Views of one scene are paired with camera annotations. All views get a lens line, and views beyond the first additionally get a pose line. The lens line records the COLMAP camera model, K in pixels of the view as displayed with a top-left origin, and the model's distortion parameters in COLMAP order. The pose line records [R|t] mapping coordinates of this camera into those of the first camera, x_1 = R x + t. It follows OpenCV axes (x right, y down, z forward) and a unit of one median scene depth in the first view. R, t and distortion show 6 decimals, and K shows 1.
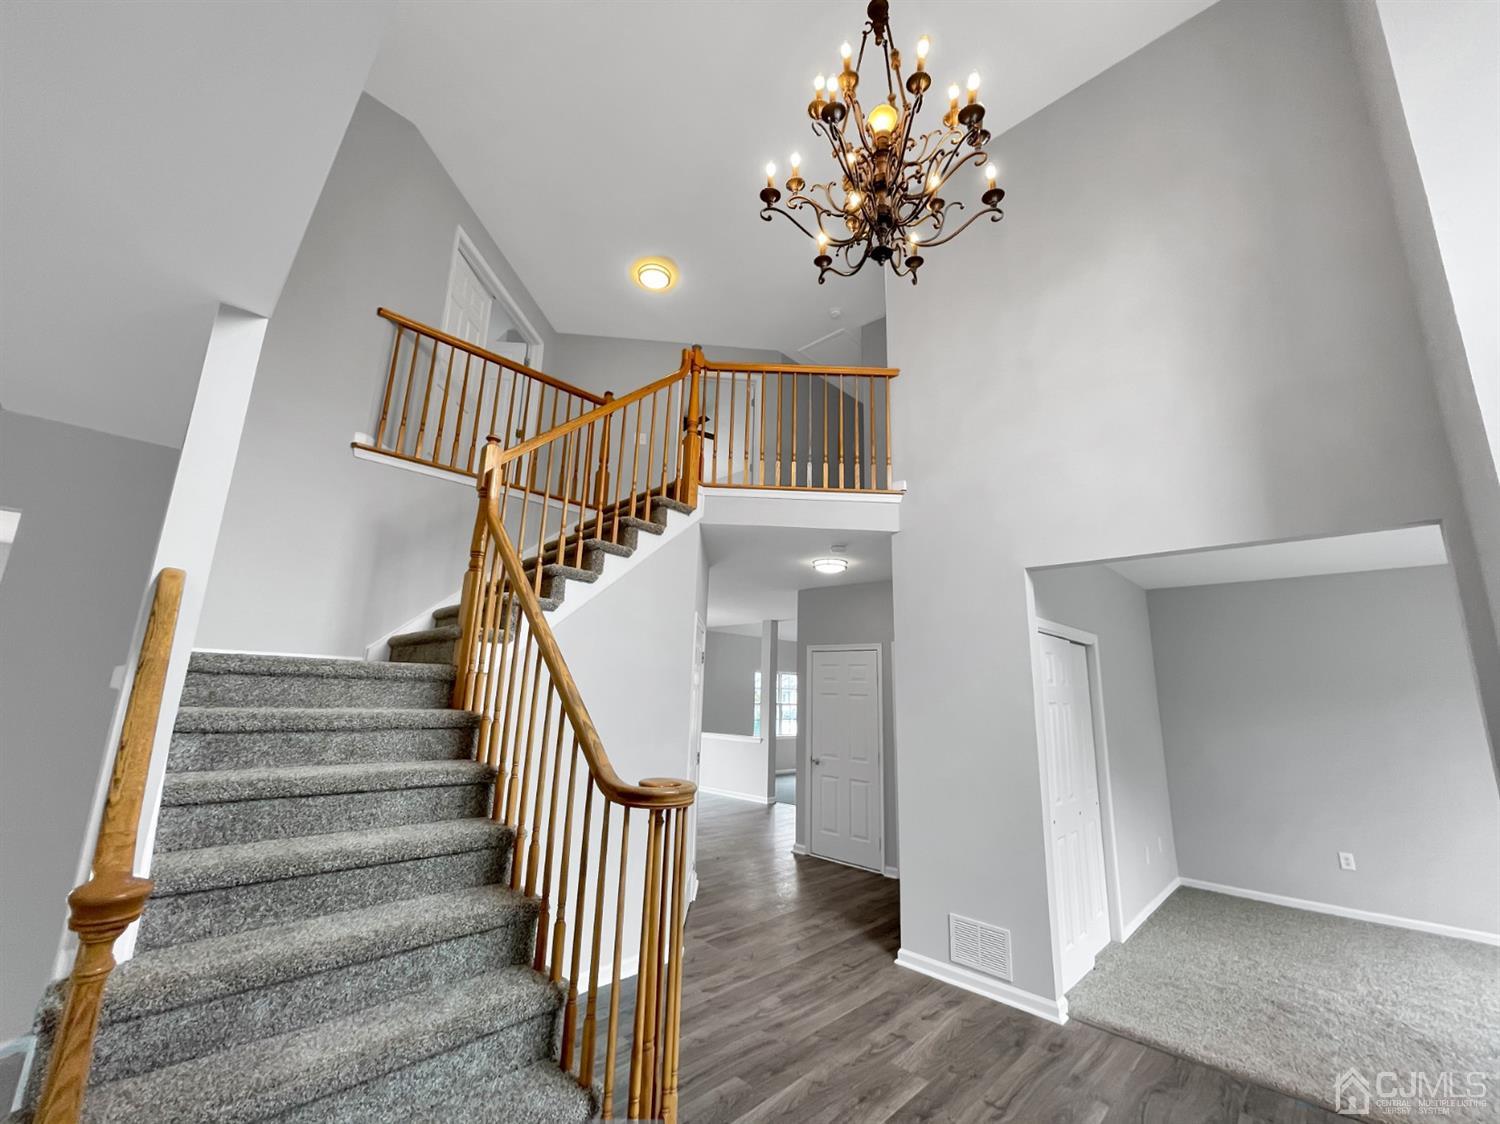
lens RADIAL K [[603.7, 0, 748.7], [0, 603.7, 561.3], [0, 0, 1]] dist [-0.000835, 0.001328]
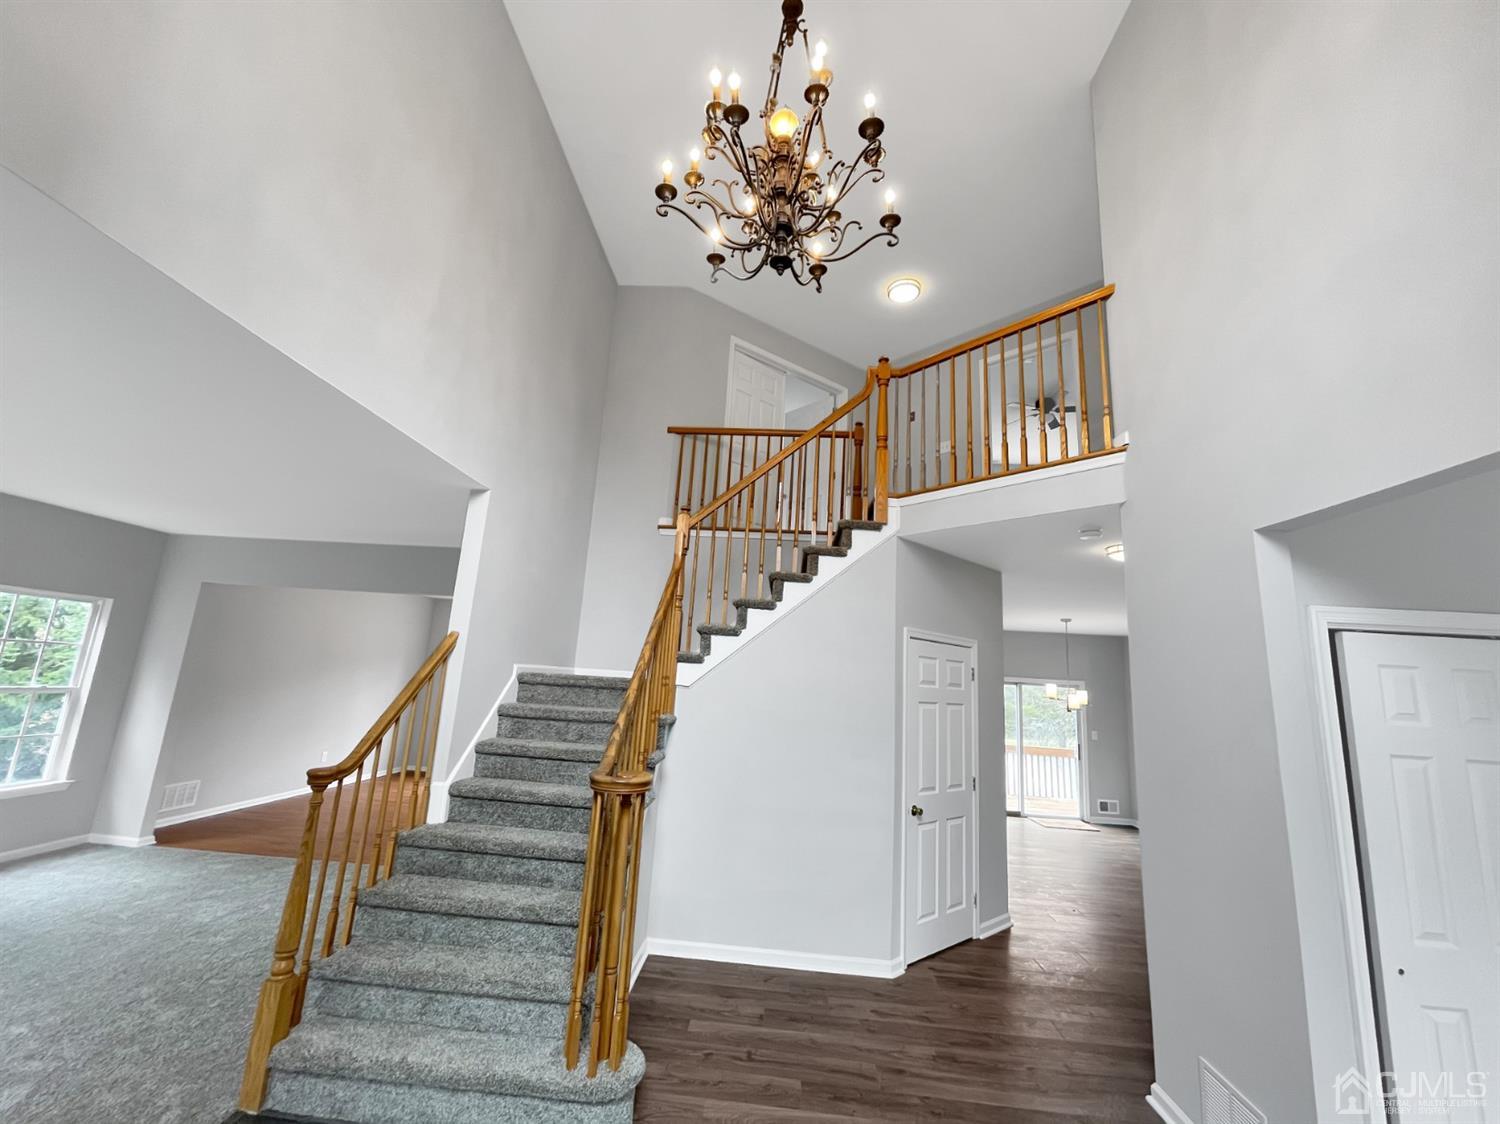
lens RADIAL K [[603.7, 0, 747.3], [0, 603.7, 562.8], [0, 0, 1]] dist [-0.000835, 0.001328]
pose [[0.653048, -0.135530, -0.745090, 0.641845], [0.122436, 0.989808, -0.072733, 0.027541], [0.747354, -0.043728, 0.662986, 0.221067]]
